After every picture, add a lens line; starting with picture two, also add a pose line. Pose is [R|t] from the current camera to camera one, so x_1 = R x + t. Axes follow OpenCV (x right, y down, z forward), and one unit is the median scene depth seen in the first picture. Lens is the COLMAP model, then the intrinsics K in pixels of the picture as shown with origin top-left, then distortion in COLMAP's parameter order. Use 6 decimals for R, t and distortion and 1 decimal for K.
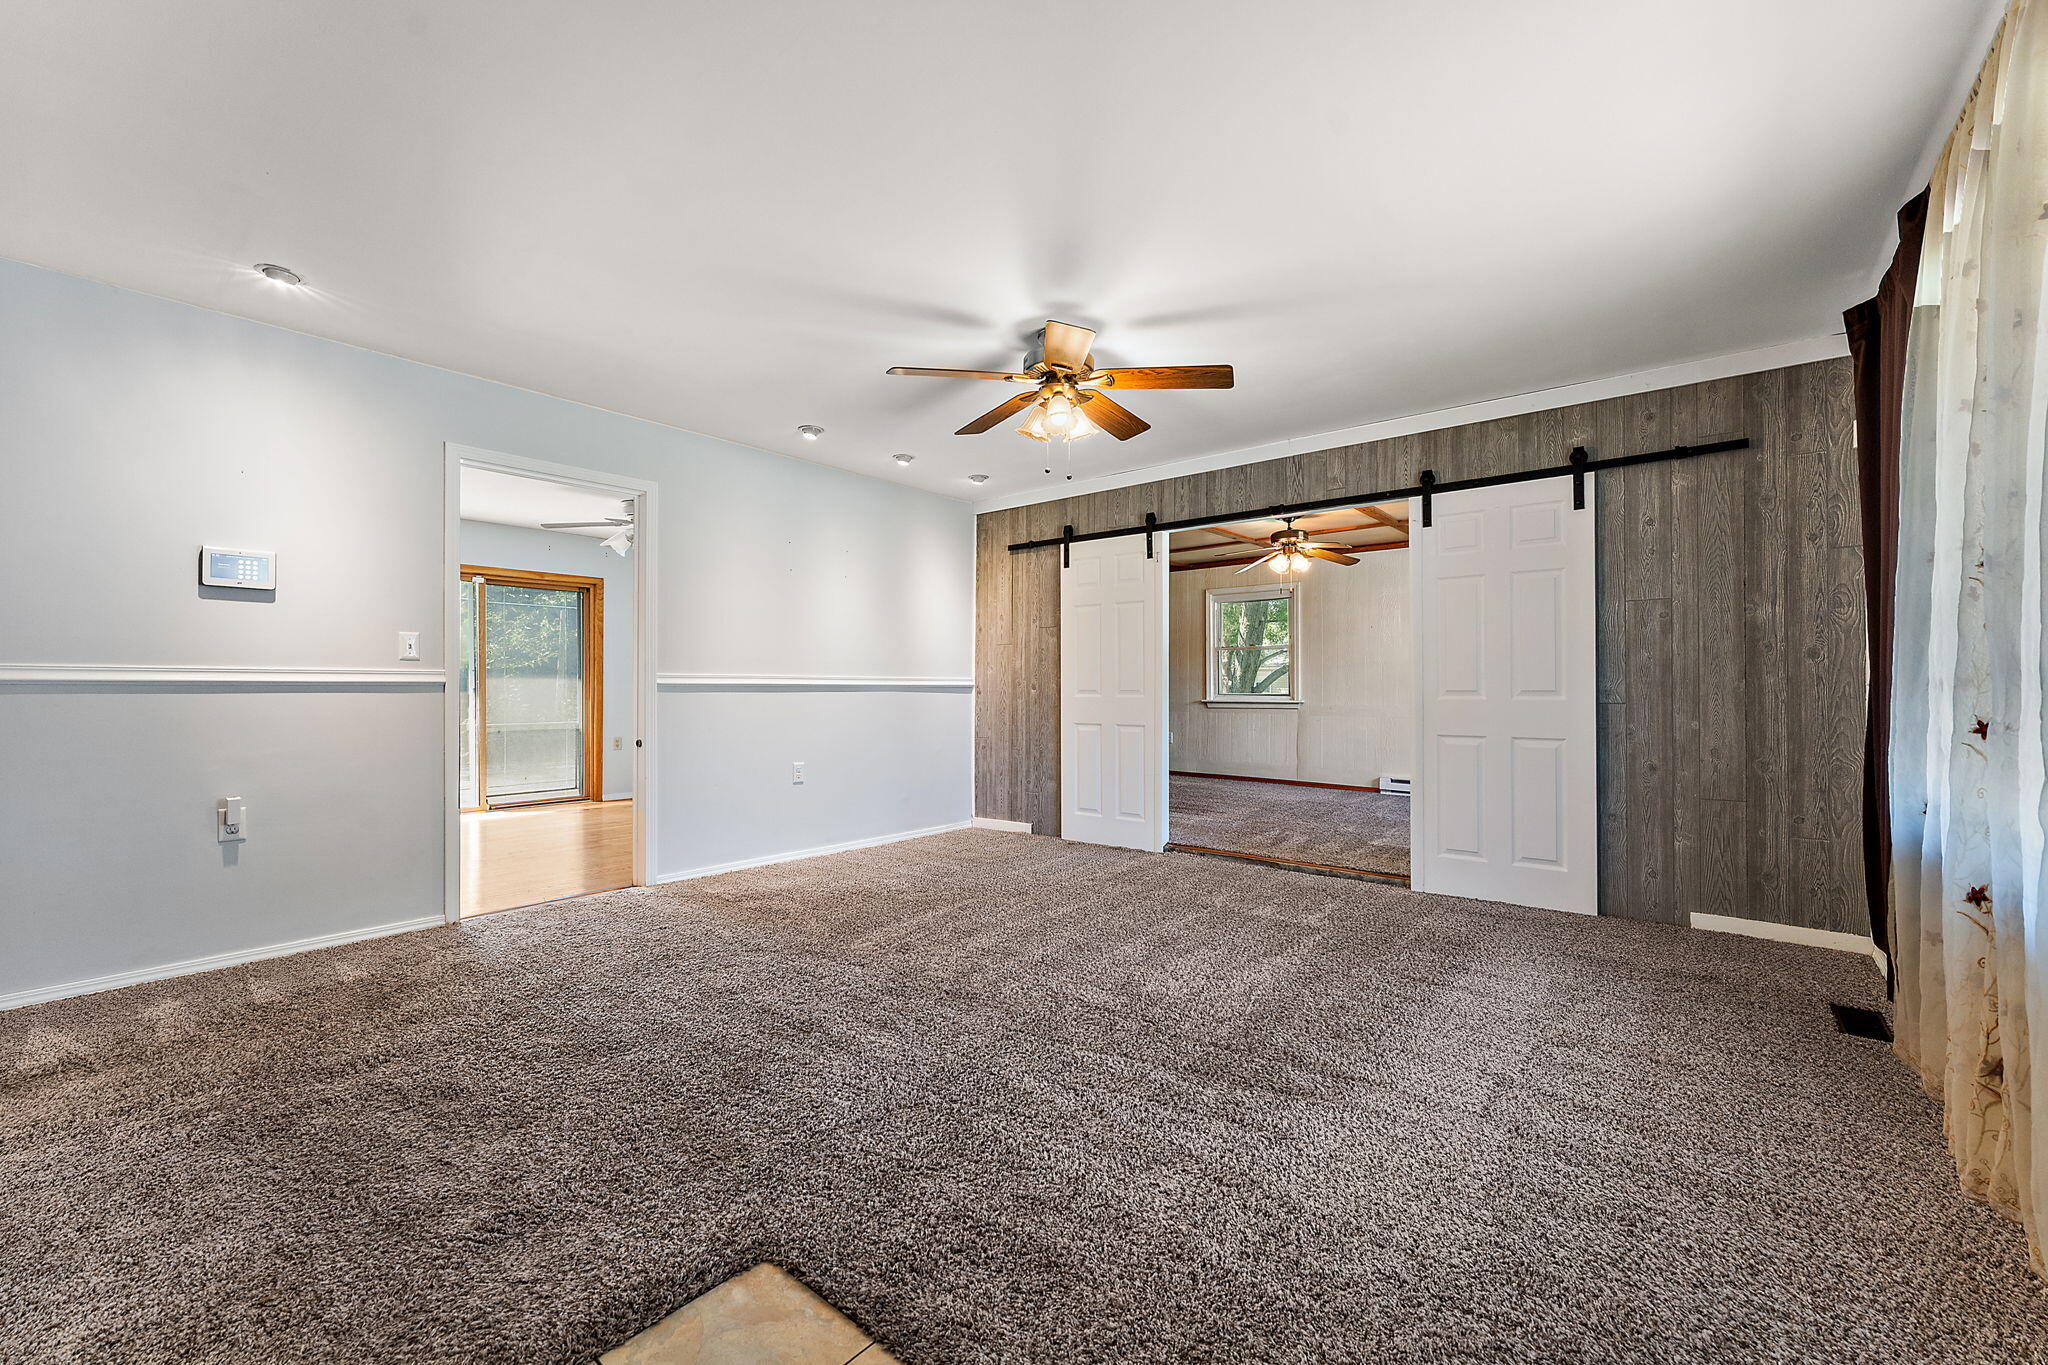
lens RADIAL K [[831.7, 0, 1024.0], [0, 831.7, 682.5], [0, 0, 1]] dist [-0.000149, 0.000271]
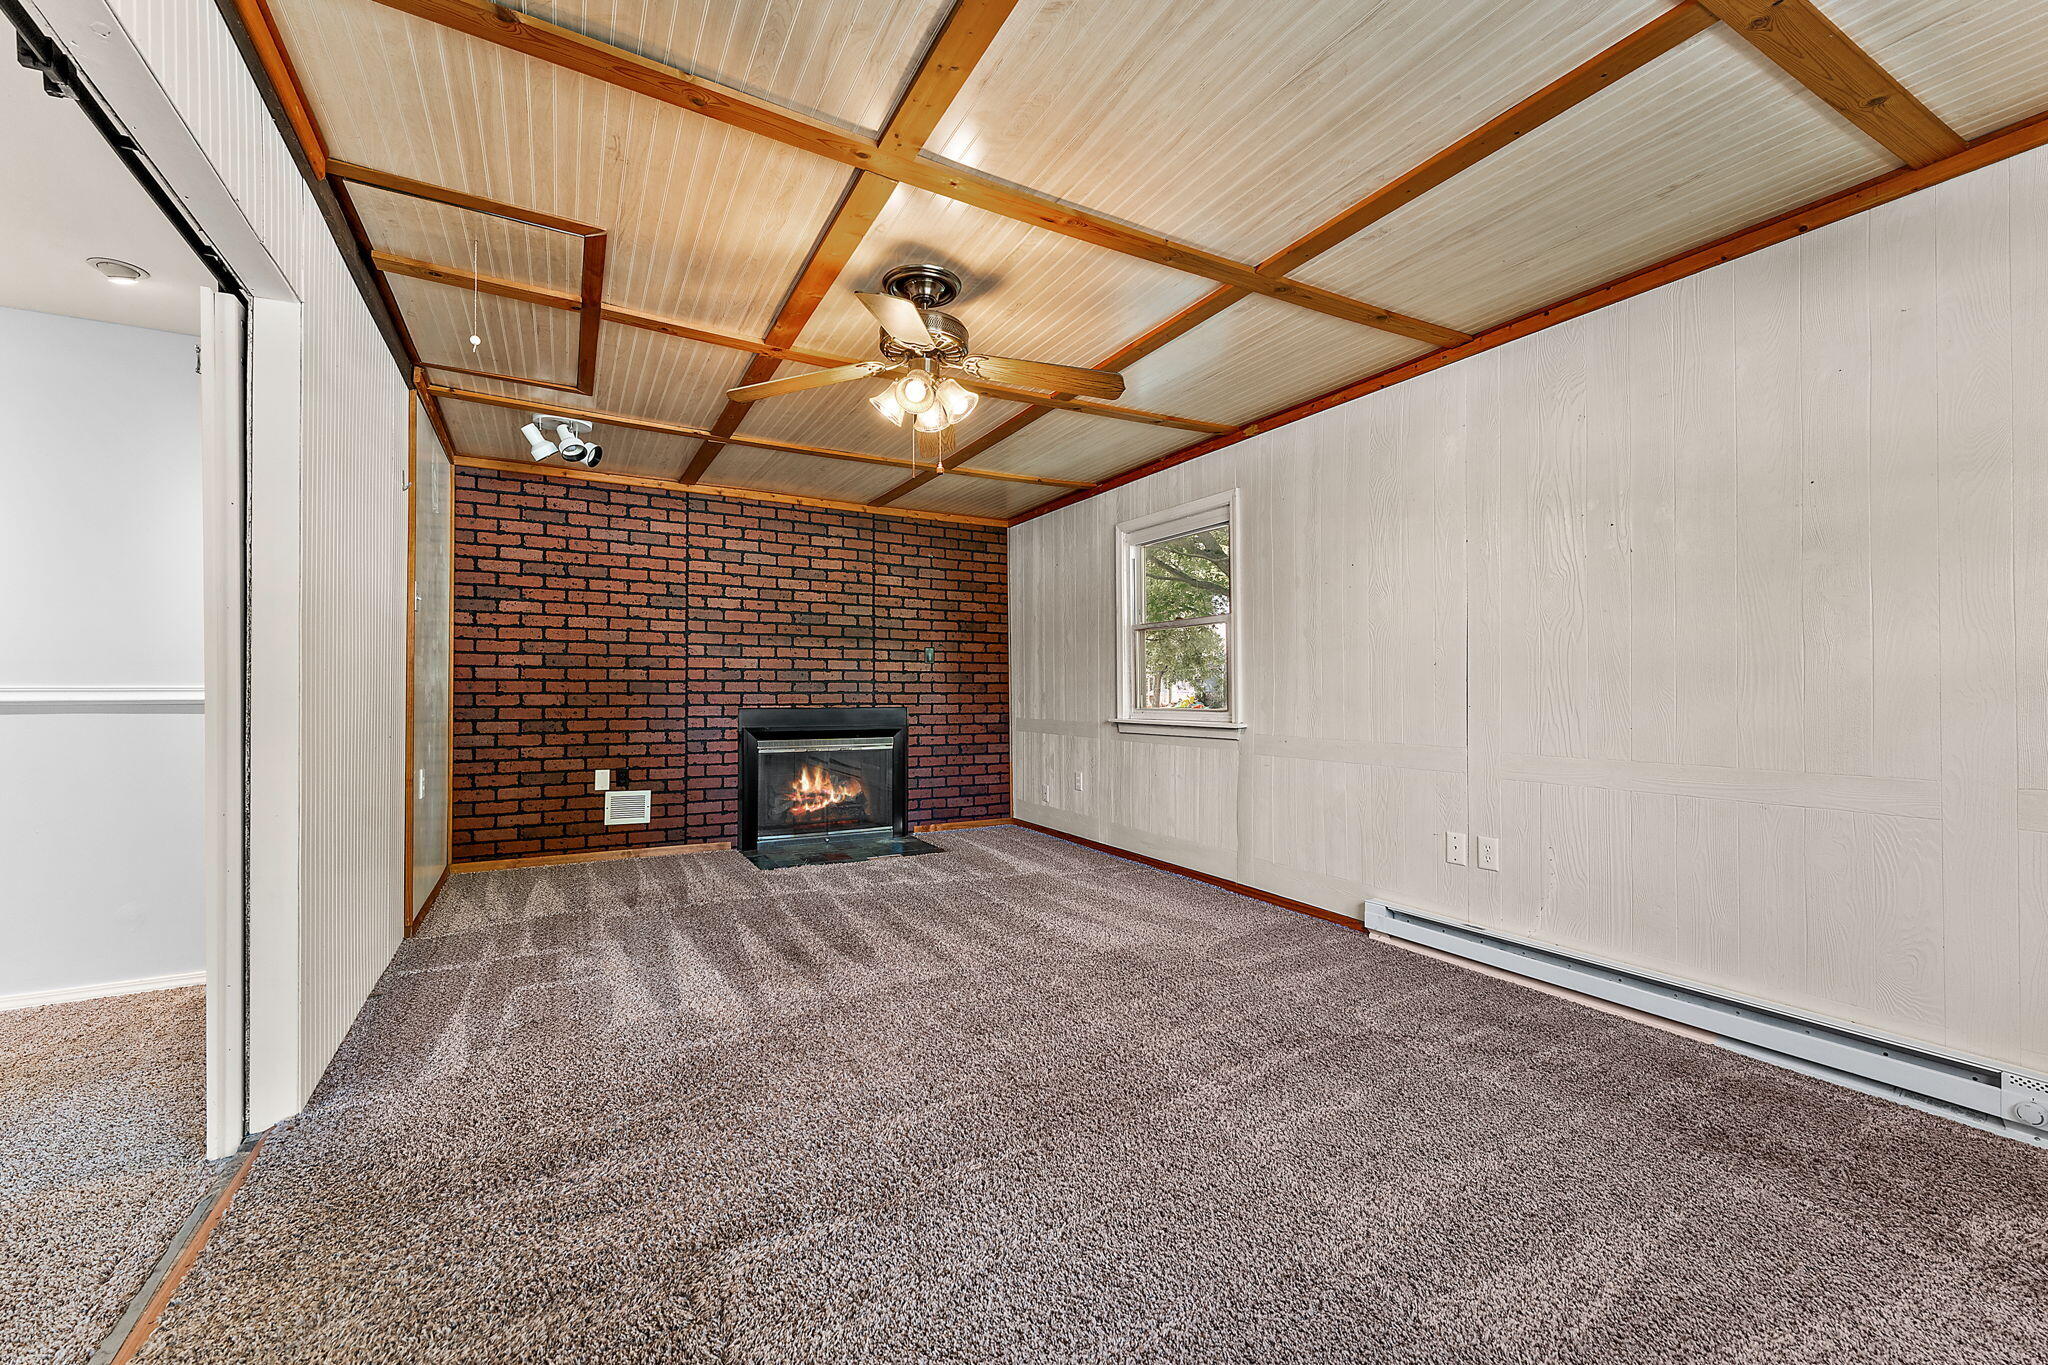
lens RADIAL K [[831.7, 0, 1024.0], [0, 831.7, 682.5], [0, 0, 1]] dist [-0.000149, 0.000271]
pose [[0.932096, -0.016525, -0.361835, 0.388340], [0.011924, 0.999817, -0.014945, 0.004457], [0.362016, 0.009615, 0.932122, 0.477785]]
